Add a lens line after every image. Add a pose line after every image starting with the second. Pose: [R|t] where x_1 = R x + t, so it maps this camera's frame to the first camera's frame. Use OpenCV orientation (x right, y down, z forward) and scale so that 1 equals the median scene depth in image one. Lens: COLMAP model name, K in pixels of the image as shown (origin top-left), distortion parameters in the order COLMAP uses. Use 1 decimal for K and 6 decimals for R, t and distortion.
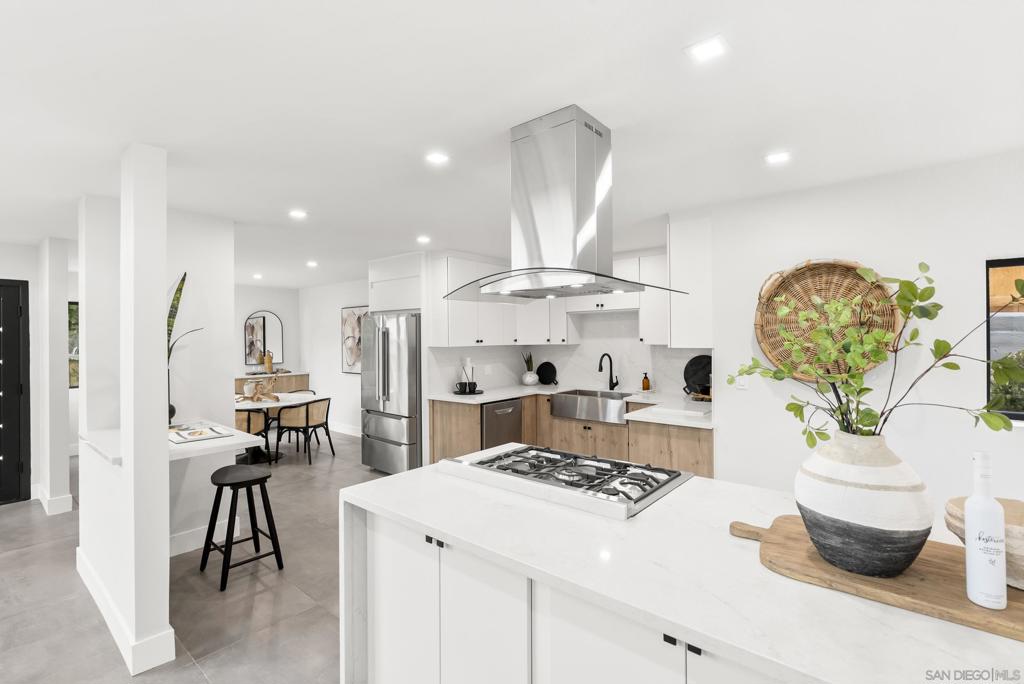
lens RADIAL K [[469.7, 0, 504.4], [0, 469.7, 336.1], [0, 0, 1]] dist [0.001209, 0.001394]
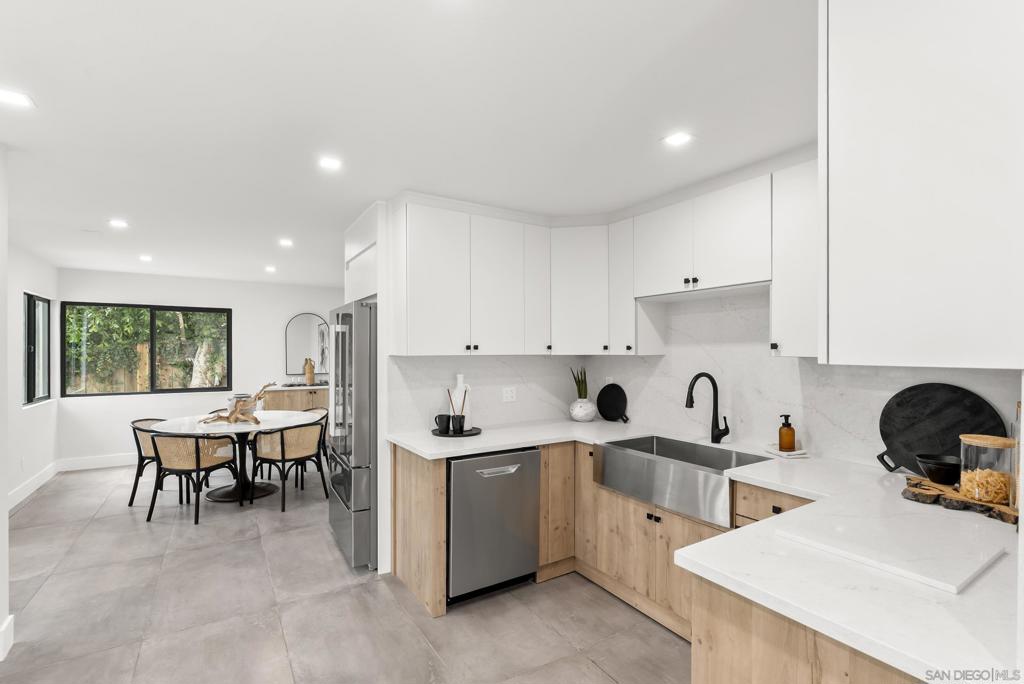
lens RADIAL K [[469.7, 0, 509.2], [0, 469.7, 351.8], [0, 0, 1]] dist [0.001209, 0.001394]
pose [[0.954304, 0.010682, -0.298648, 0.161891], [-0.008407, 0.999925, 0.008903, 0.010290], [0.298721, -0.005985, 0.954322, 0.425461]]
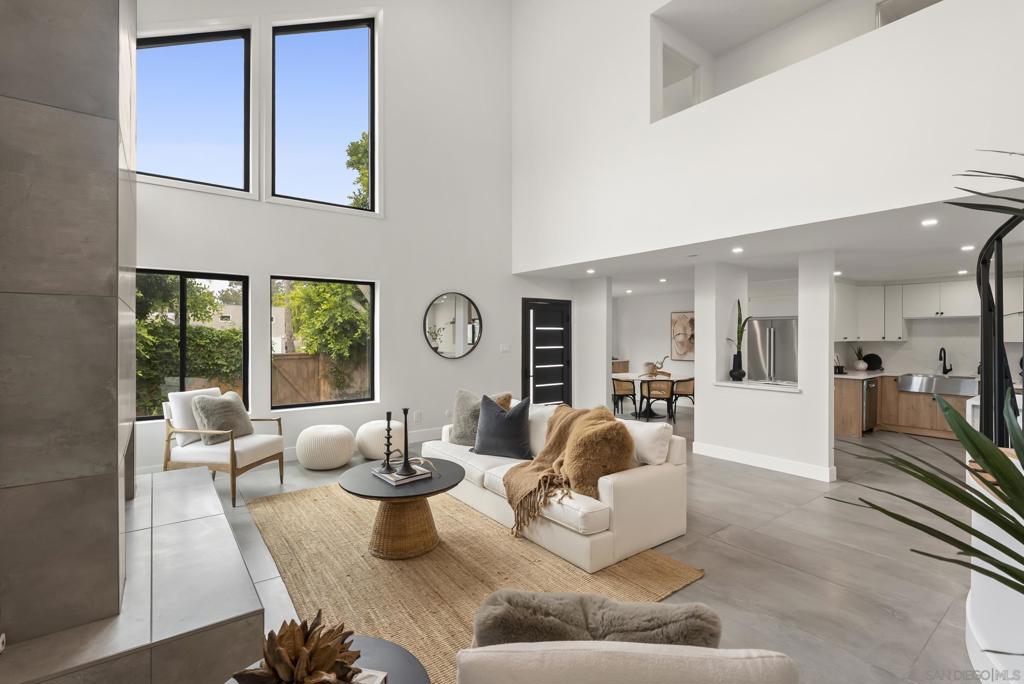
lens RADIAL K [[469.7, 0, 519.9], [0, 469.7, 335.6], [0, 0, 1]] dist [0.001209, 0.001394]
pose [[0.979326, 0.009935, -0.202044, -0.713148], [-0.008759, 0.999939, 0.006716, 0.002215], [0.202098, -0.004807, 0.979353, -0.605544]]
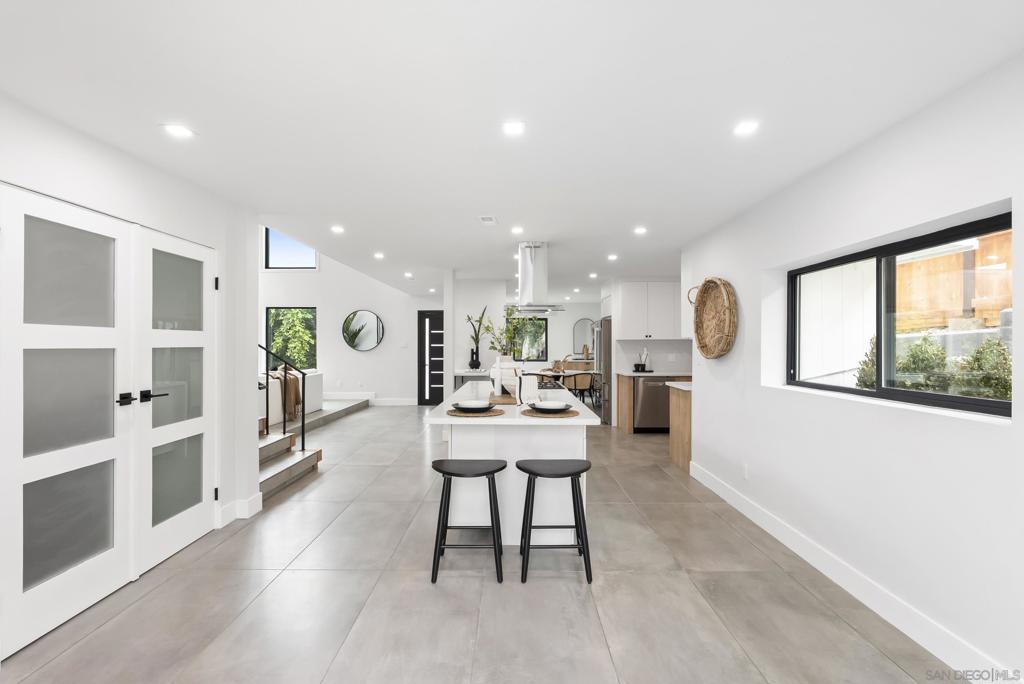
lens RADIAL K [[469.7, 0, 512.6], [0, 469.7, 343.2], [0, 0, 1]] dist [0.001209, 0.001394]
pose [[0.654863, 0.010231, -0.755679, 0.739513], [-0.003669, 0.999940, 0.010358, 0.017044], [0.755739, -0.004010, 0.654861, -0.264896]]
